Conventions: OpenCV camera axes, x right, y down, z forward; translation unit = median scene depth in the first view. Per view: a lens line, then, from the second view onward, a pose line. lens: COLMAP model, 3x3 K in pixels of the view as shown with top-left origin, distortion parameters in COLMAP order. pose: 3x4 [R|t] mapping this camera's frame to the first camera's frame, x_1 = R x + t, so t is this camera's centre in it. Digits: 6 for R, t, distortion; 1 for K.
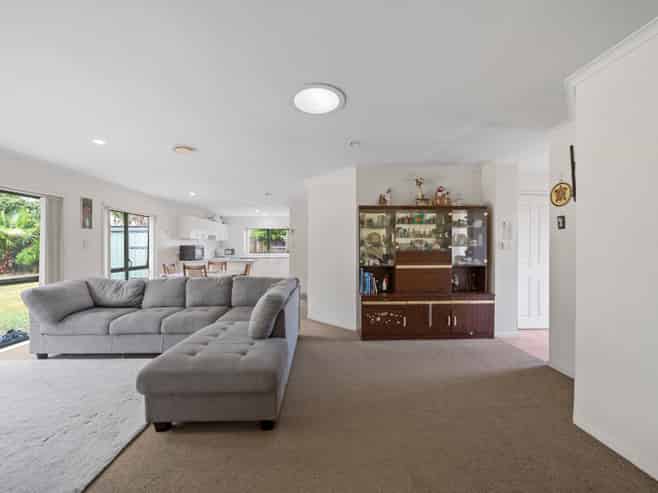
lens RADIAL K [[271.5, 0, 329.3], [0, 271.5, 246.5], [0, 0, 1]] dist [-0.001036, -0.000295]
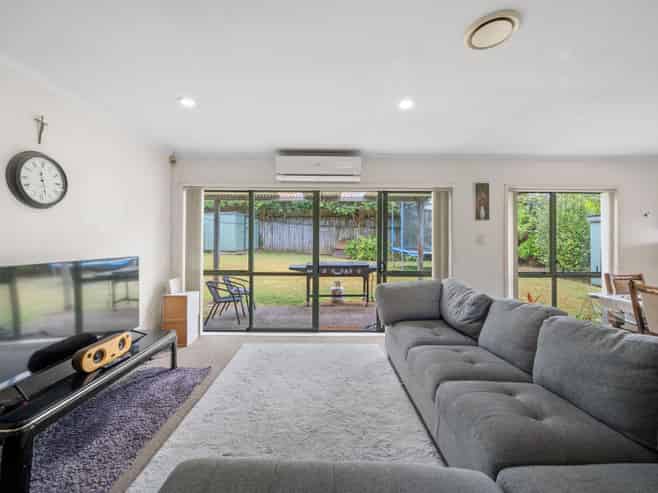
lens RADIAL K [[271.5, 0, 322.5], [0, 271.5, 238.2], [0, 0, 1]] dist [-0.001036, -0.000295]
pose [[-0.038014, -0.006730, -0.999255, -0.032111], [-0.003417, 0.999972, -0.006605, -0.002051], [0.999271, 0.003163, -0.038036, 0.337738]]
